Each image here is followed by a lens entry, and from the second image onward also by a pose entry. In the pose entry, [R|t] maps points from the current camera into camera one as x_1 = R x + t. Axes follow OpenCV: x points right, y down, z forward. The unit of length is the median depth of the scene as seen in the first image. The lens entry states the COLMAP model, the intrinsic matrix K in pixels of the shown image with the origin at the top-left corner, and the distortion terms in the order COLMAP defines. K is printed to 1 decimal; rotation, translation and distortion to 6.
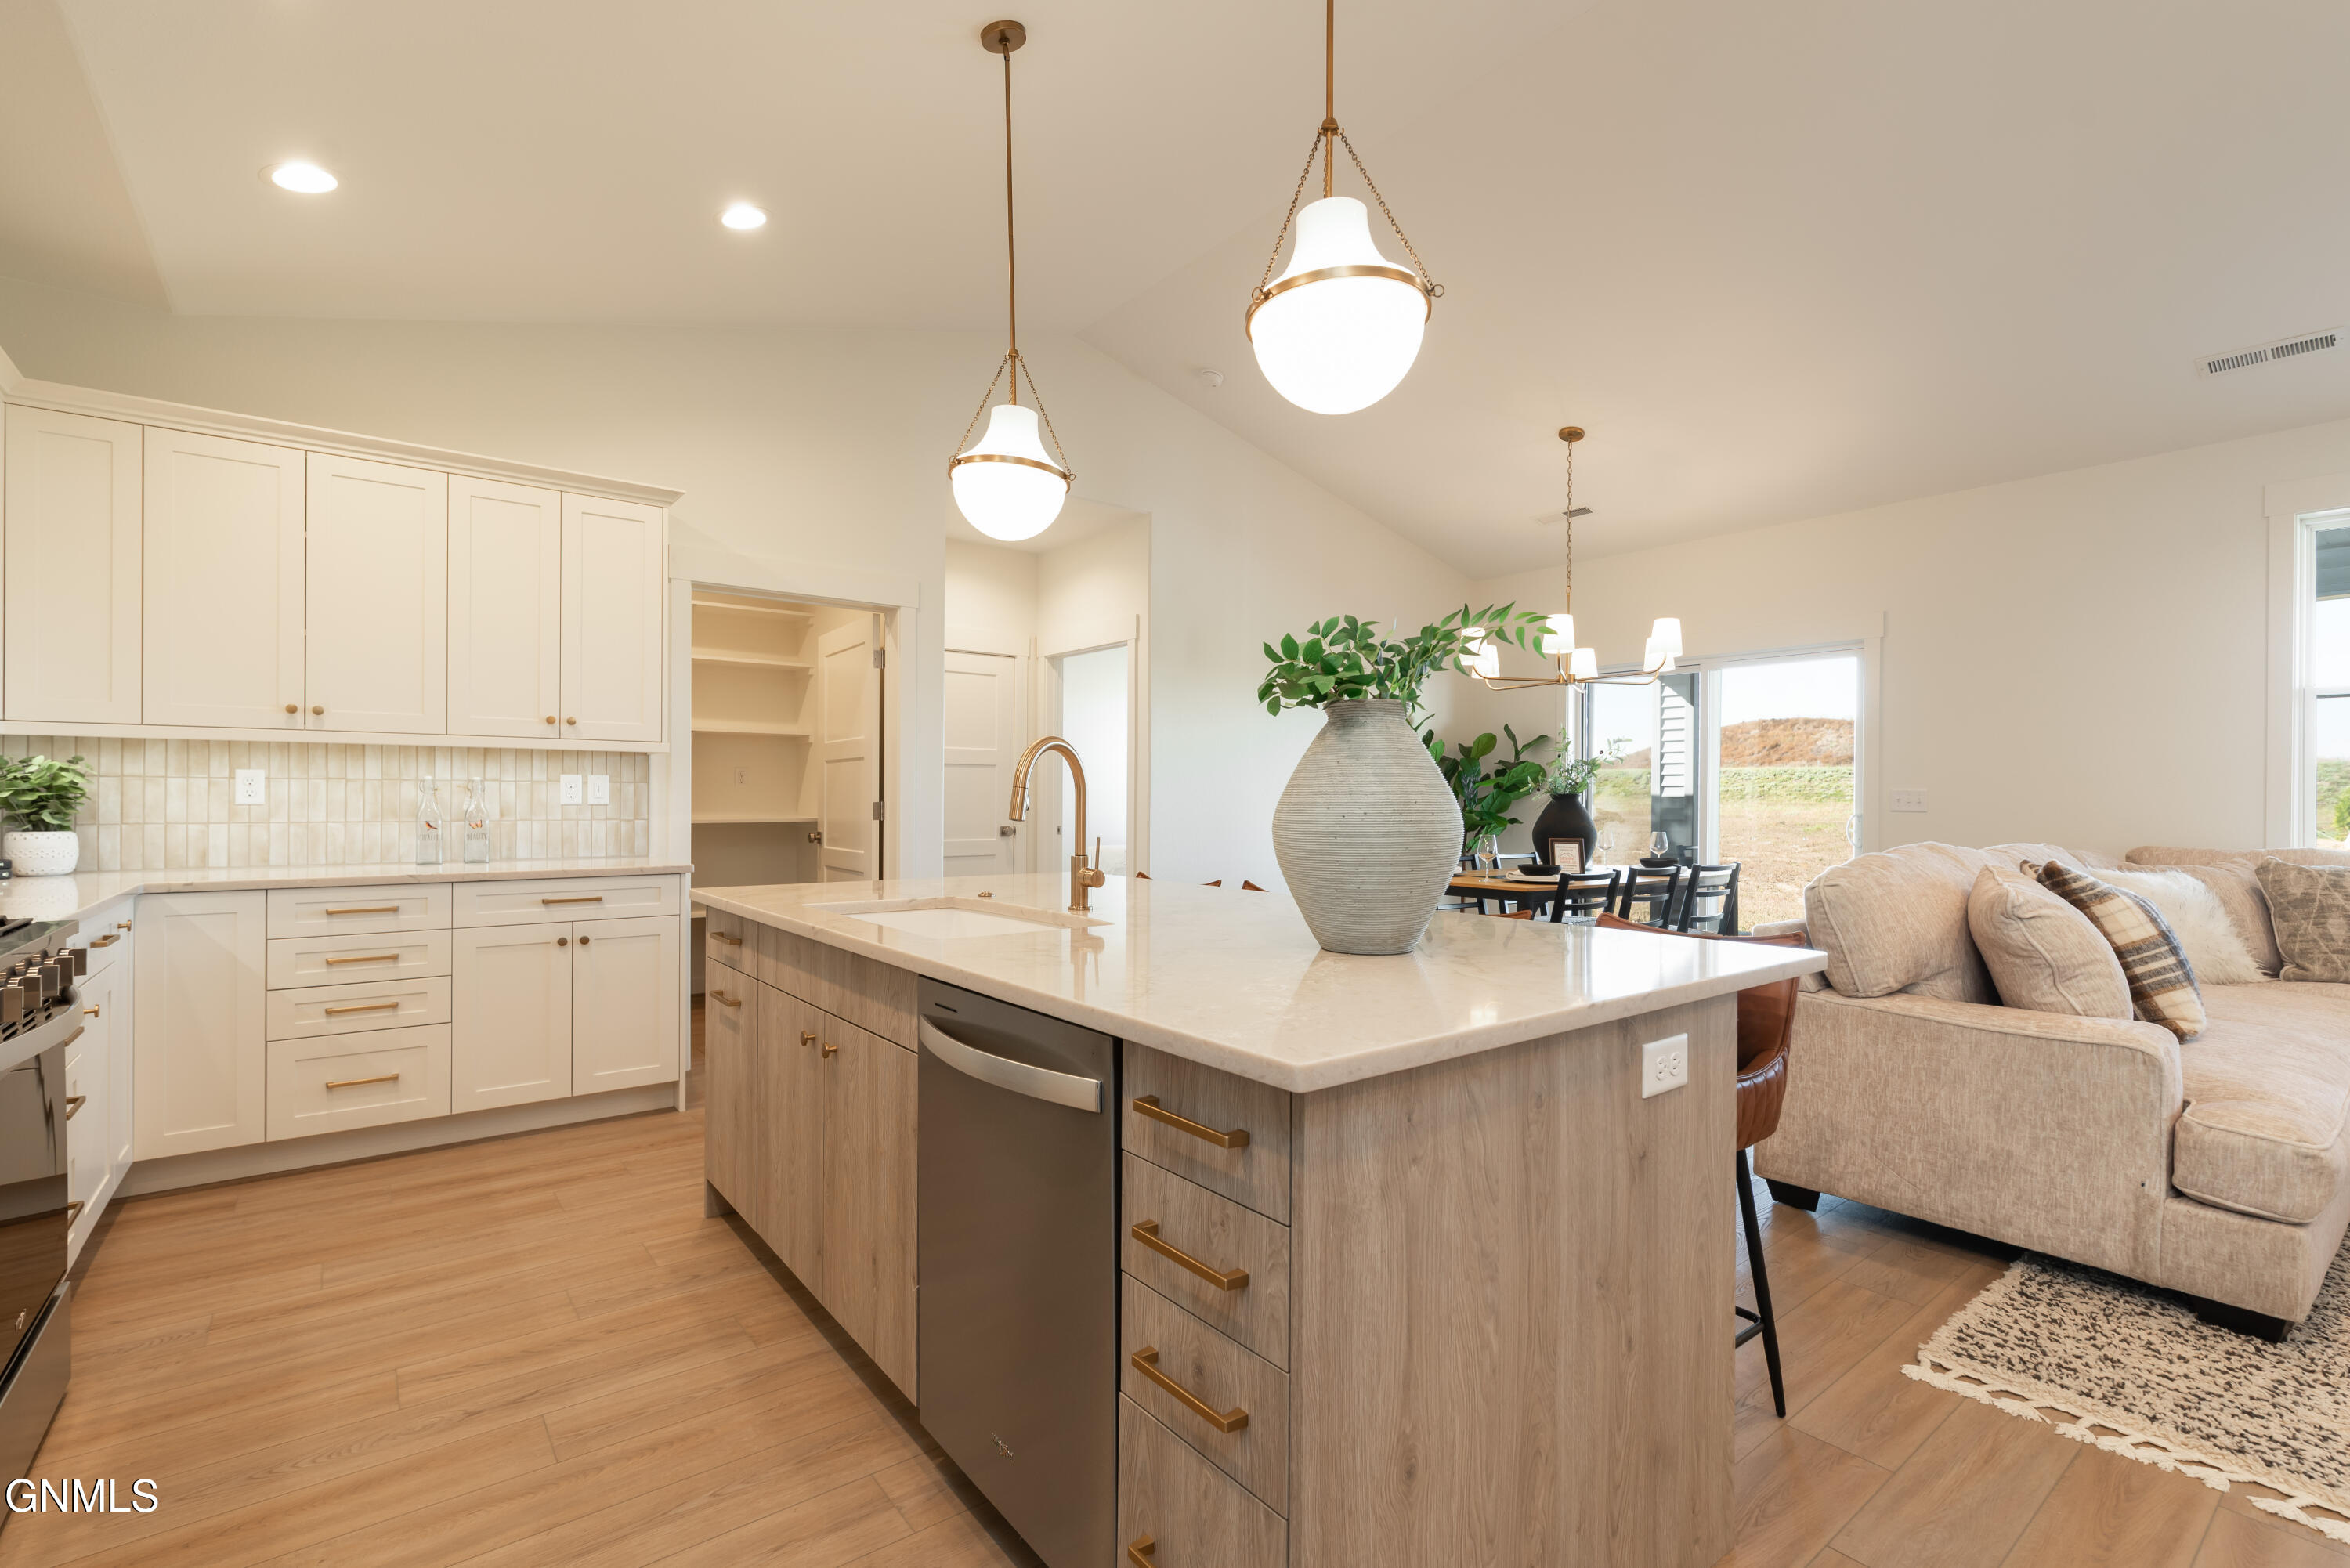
lens RADIAL K [[1071.4, 0, 1183.4], [0, 1071.4, 793.3], [0, 0, 1]] dist [-0.000260, 0.001636]
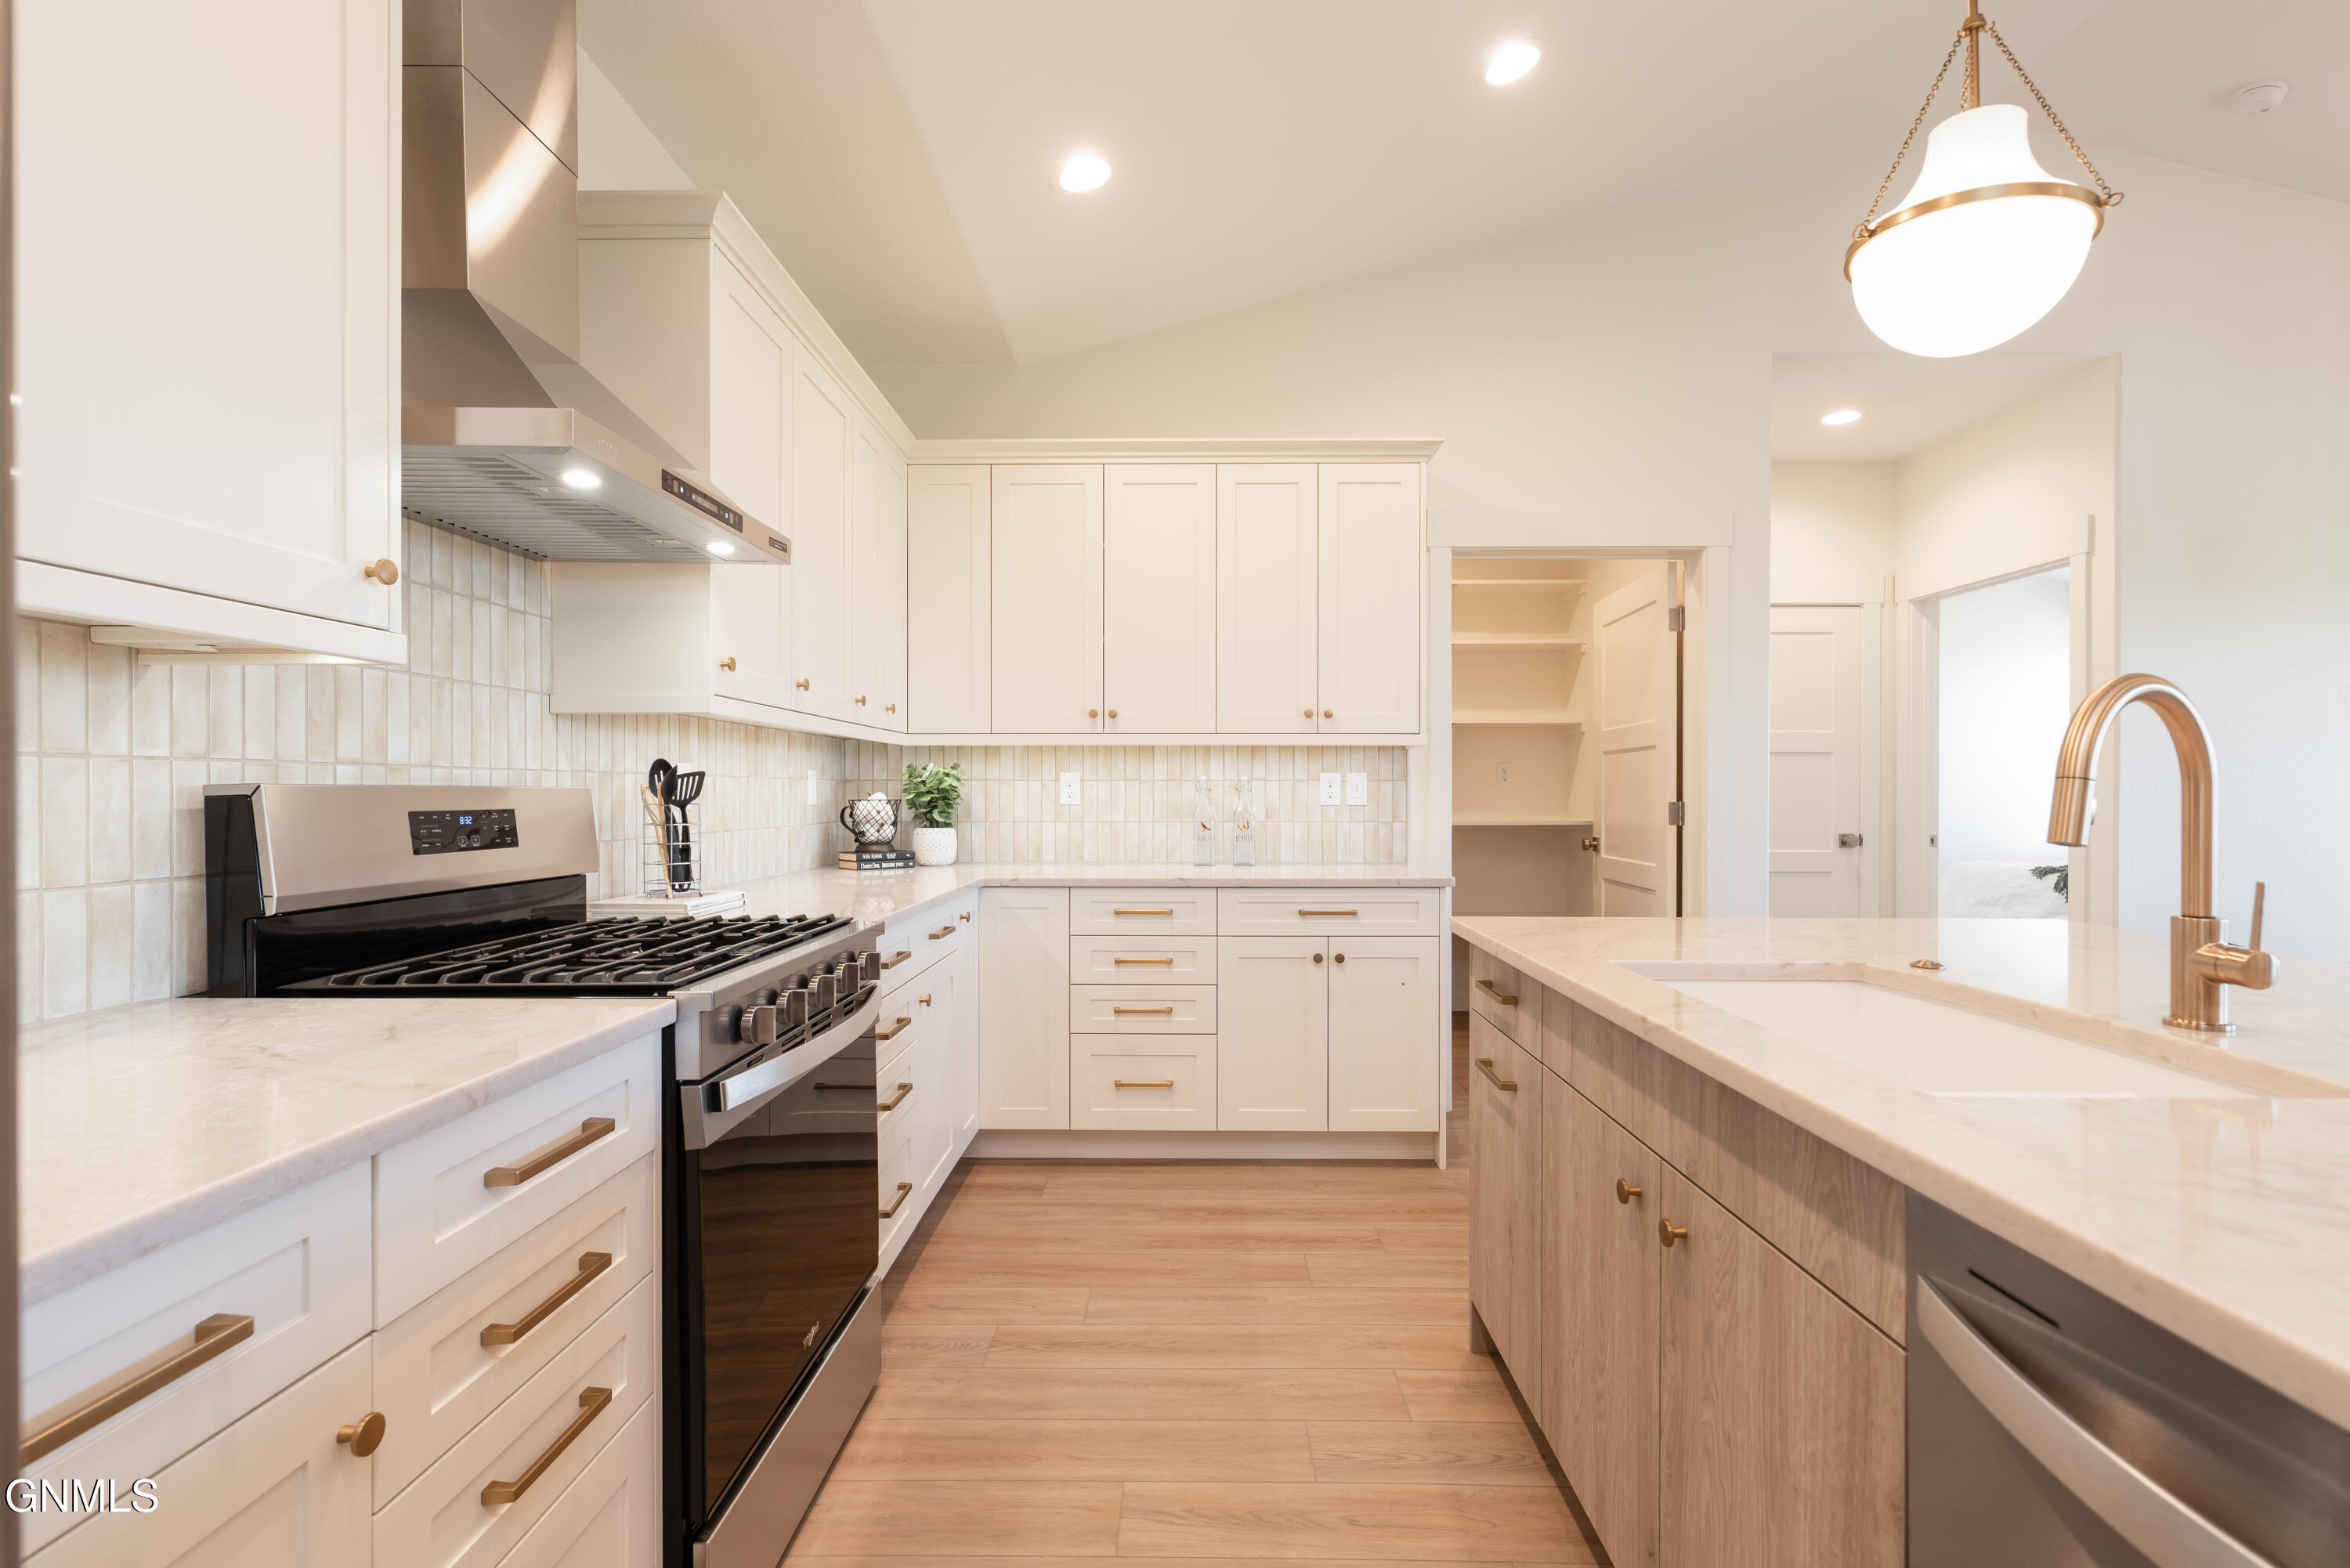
lens RADIAL K [[1071.4, 0, 1183.2], [0, 1071.4, 801.4], [0, 0, 1]] dist [-0.000260, 0.001636]
pose [[0.779182, 0.000459, -0.626798, -0.108002], [0.005837, 0.999951, 0.007988, -0.000882], [0.626771, -0.009883, 0.779141, 0.238338]]
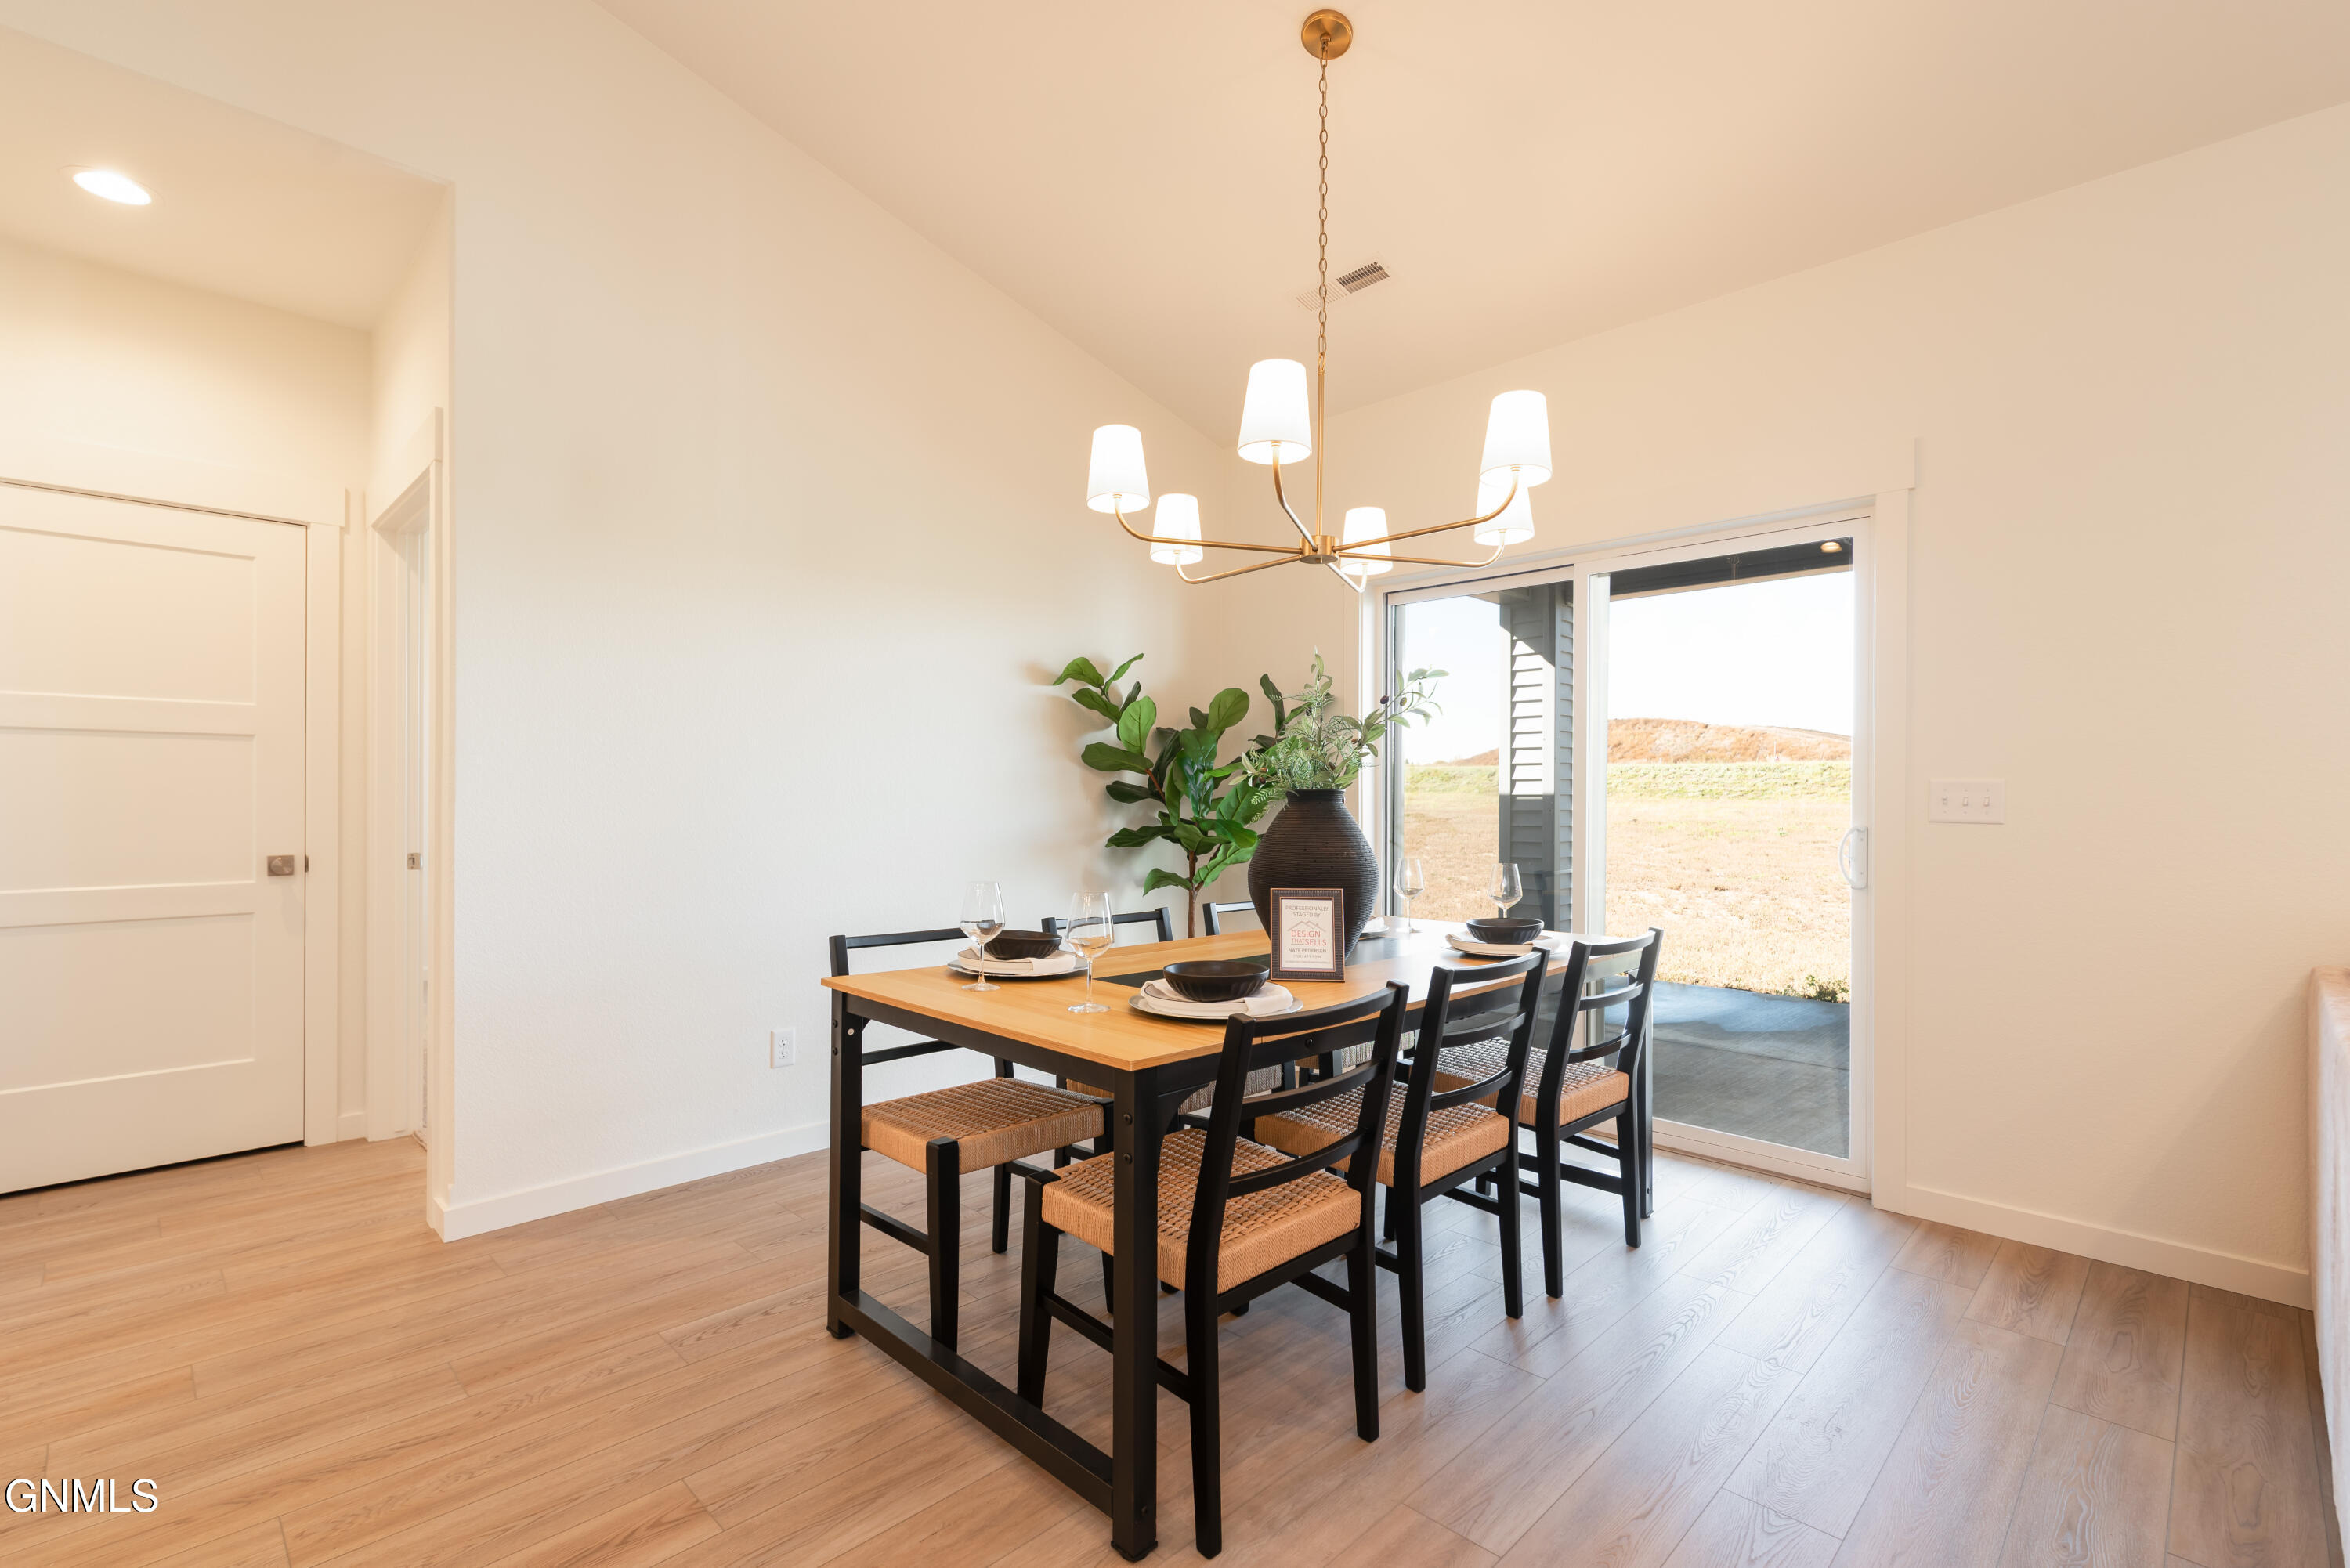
lens RADIAL K [[1071.4, 0, 1178.5], [0, 1071.4, 782.9], [0, 0, 1]] dist [-0.000260, 0.001636]
pose [[0.993316, -0.001358, 0.115417, 0.390232], [0.002254, 0.999968, -0.007635, 0.001943], [-0.115403, 0.007844, 0.993288, 0.863297]]
